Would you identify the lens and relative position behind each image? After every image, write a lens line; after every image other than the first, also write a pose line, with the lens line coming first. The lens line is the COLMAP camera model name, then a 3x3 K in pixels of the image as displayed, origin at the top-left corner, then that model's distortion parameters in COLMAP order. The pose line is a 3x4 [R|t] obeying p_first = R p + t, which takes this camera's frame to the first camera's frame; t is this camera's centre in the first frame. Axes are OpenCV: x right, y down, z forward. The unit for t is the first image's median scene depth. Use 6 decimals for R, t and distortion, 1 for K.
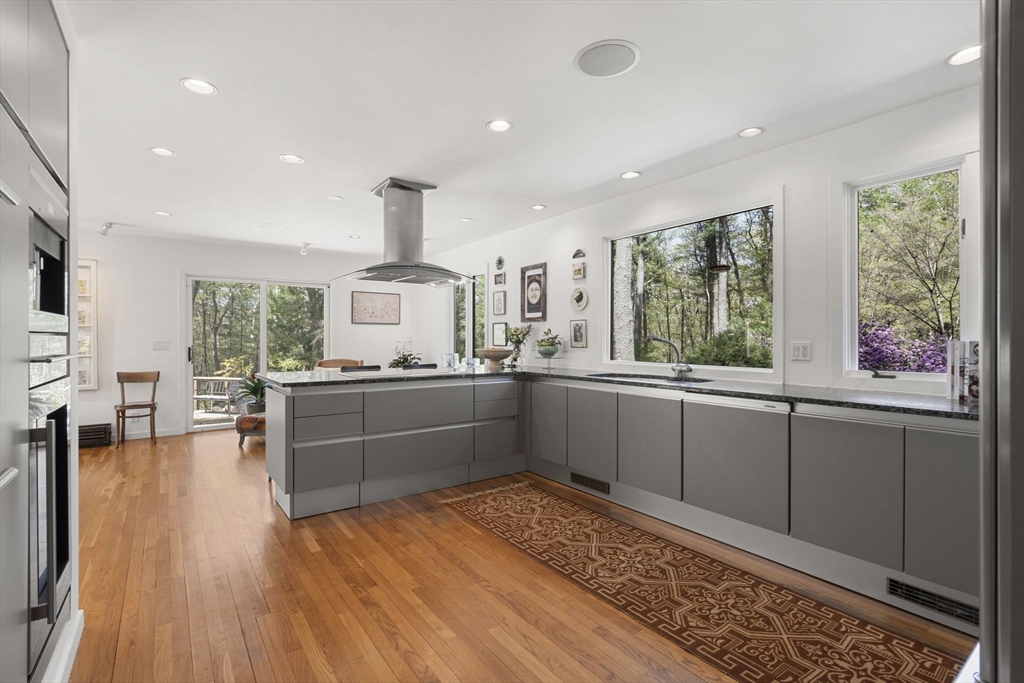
lens RADIAL K [[471.5, 0, 506.2], [0, 471.5, 336.8], [0, 0, 1]] dist [0.001017, 0.000122]
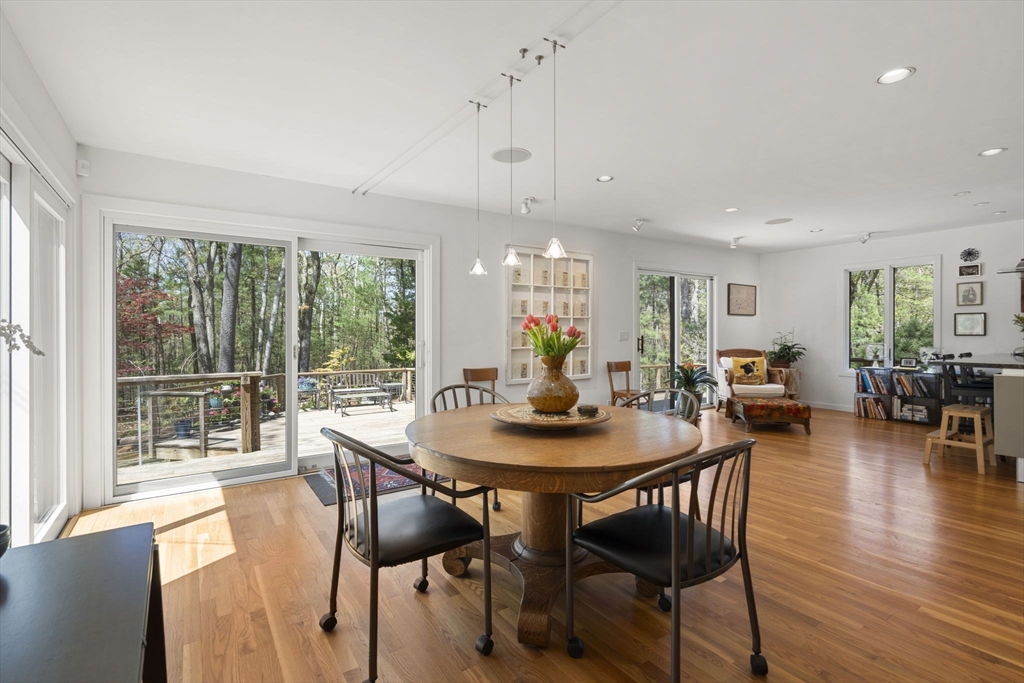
lens RADIAL K [[471.5, 0, 511.4], [0, 471.5, 334.8], [0, 0, 1]] dist [0.001017, 0.000122]
pose [[0.999708, -0.004292, -0.023776, -0.989891], [0.004619, 0.999895, 0.013720, -0.000692], [0.023714, -0.013826, 0.999623, -0.056176]]
